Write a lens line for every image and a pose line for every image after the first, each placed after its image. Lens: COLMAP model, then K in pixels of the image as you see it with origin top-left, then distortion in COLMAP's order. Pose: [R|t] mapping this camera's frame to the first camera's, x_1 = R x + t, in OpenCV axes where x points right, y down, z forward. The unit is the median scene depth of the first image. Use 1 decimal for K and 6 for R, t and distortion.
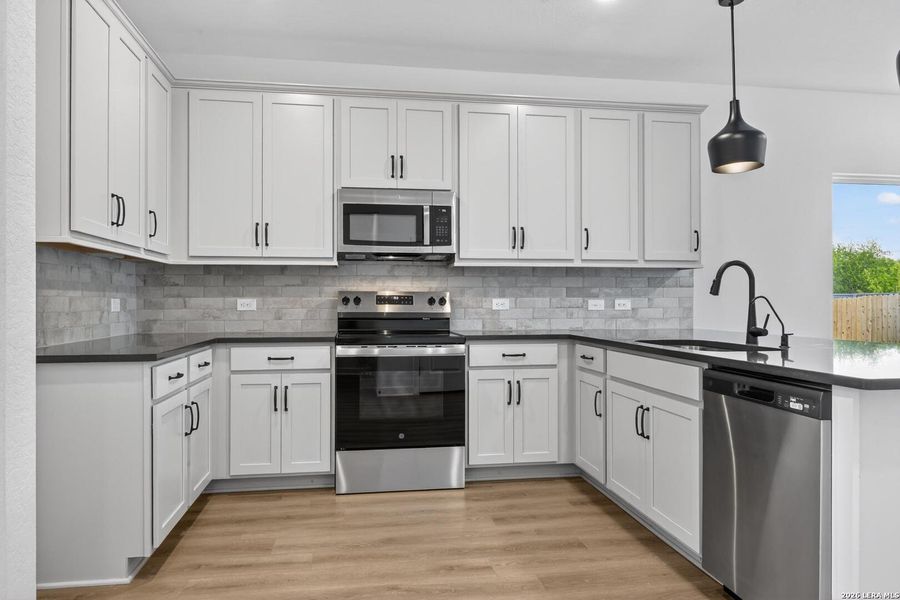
lens RADIAL K [[593.6, 0, 446.4], [0, 593.6, 301.1], [0, 0, 1]] dist [0.007065, 0.000095]
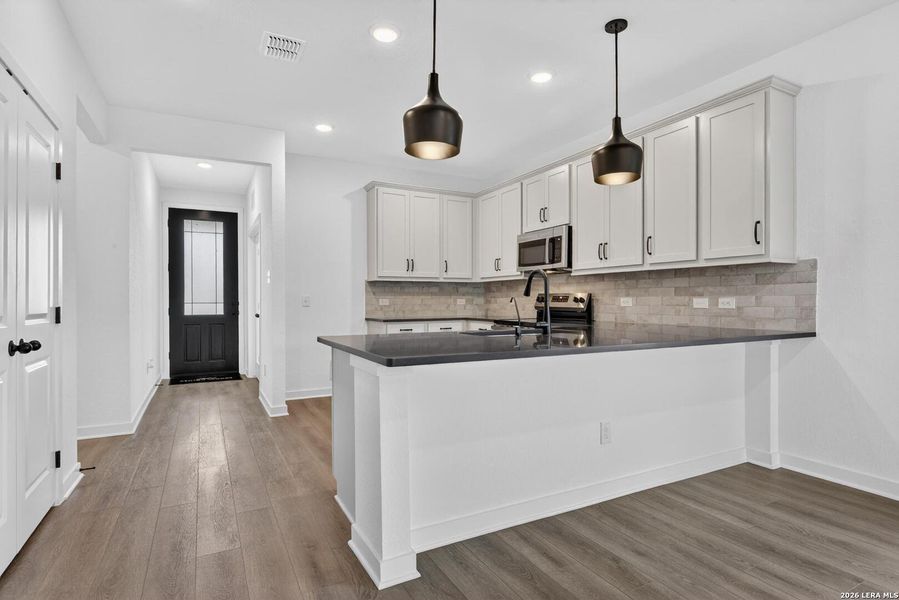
lens RADIAL K [[457.5, 0, 447.6], [0, 457.5, 298.8], [0, 0, 1]] dist [-0.004999, -0.001866]
pose [[0.332068, -0.001999, -0.943253, 0.868486], [0.005706, 0.999984, -0.000110, -0.003720], [0.943238, -0.005345, 0.332074, 0.312656]]
